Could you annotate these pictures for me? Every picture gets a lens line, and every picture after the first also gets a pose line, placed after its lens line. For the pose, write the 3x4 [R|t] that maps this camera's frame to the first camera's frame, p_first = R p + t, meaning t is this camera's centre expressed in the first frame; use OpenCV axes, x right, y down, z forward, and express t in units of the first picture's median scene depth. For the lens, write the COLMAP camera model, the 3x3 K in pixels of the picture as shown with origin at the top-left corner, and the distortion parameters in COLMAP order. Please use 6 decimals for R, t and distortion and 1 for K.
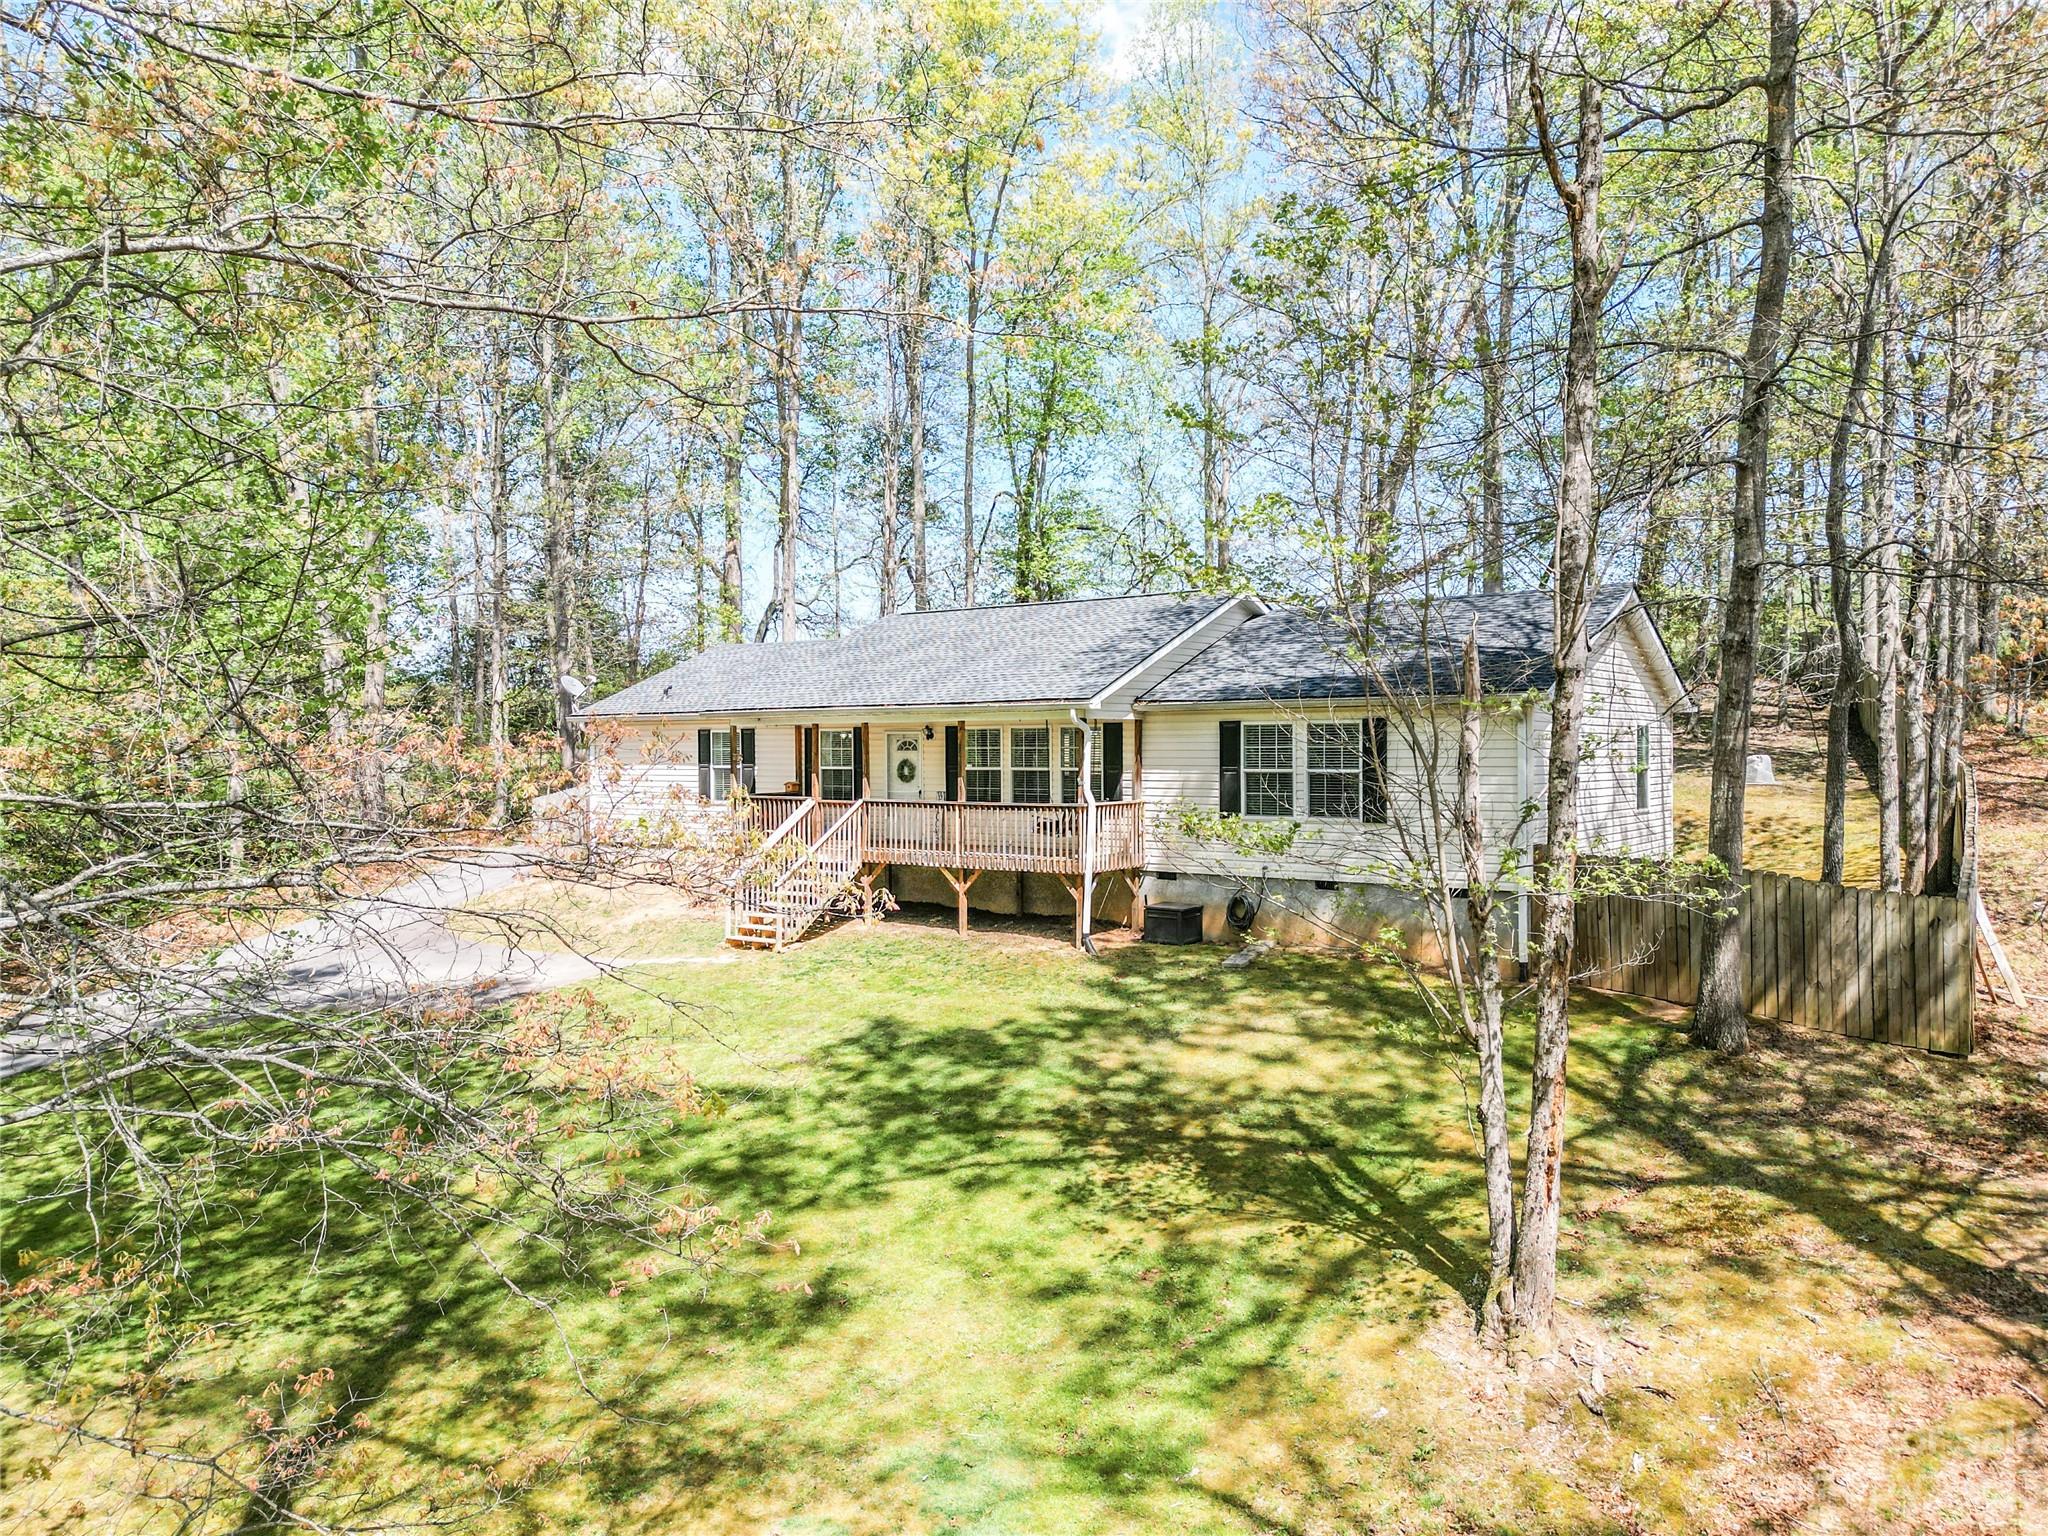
lens RADIAL K [[1440.6, 0, 1002.0], [0, 1440.6, 766.9], [0, 0, 1]] dist [0.002914, 0.000353]
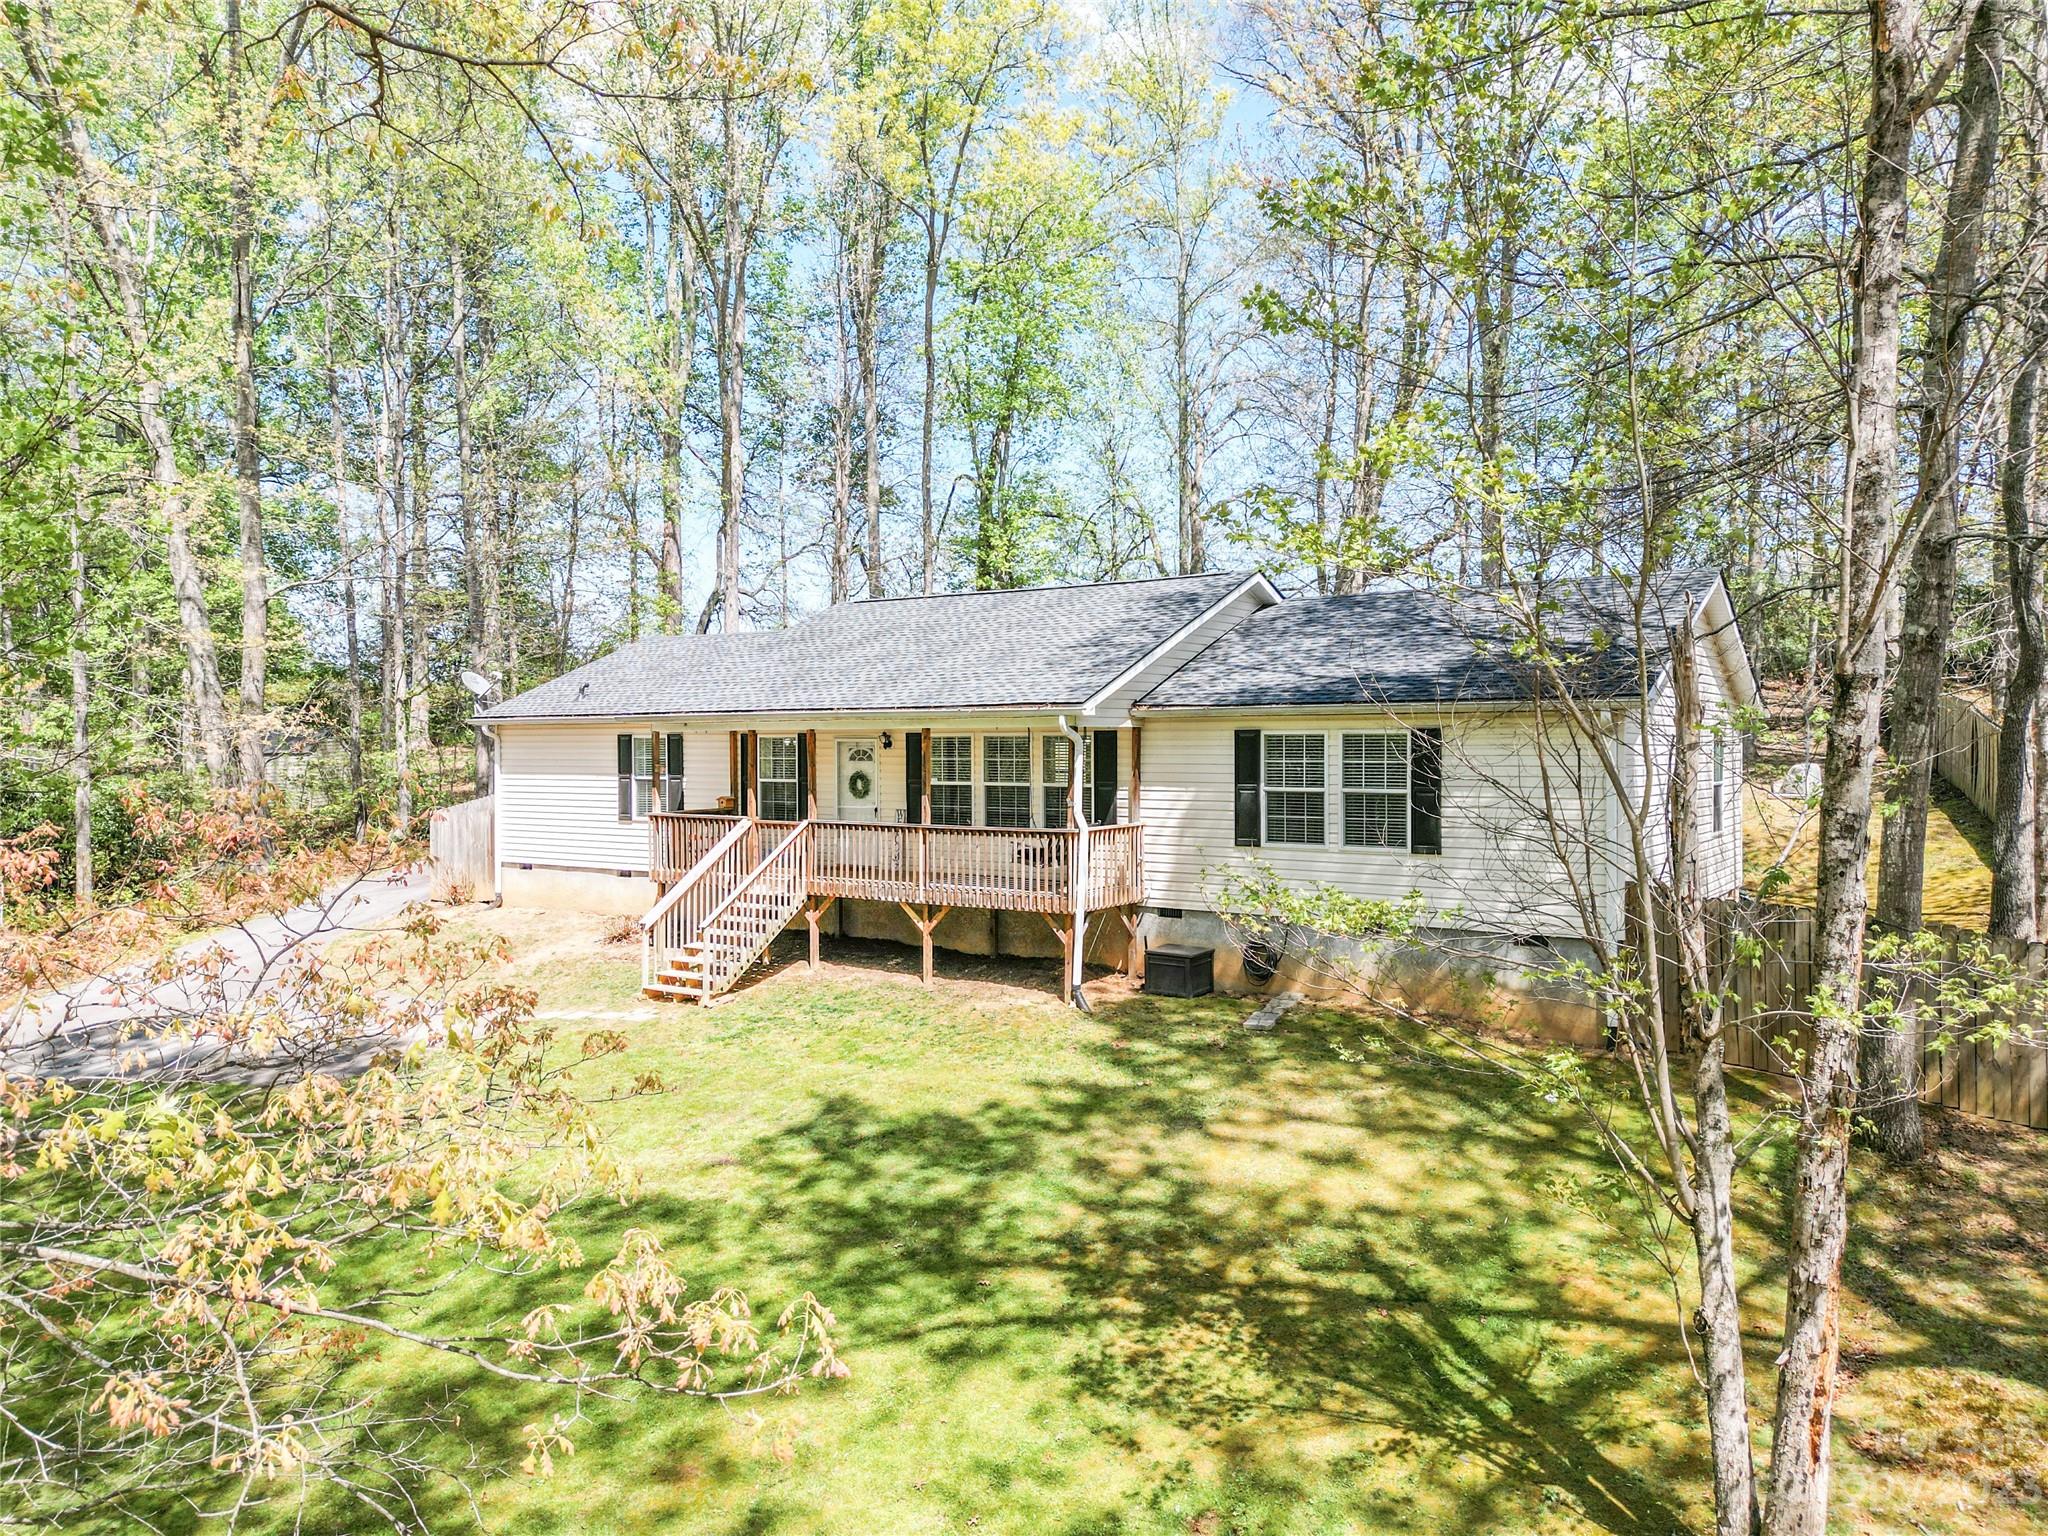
lens RADIAL K [[1432.5, 0, 1024.0], [0, 1432.5, 768.0], [0, 0, 1]] dist [-0.001044, 0.001128]
pose [[0.998842, -0.000083, 0.048109, -0.011229], [-0.000177, 0.999985, 0.005419, -0.013262], [-0.048108, -0.005421, 0.998827, 0.164743]]
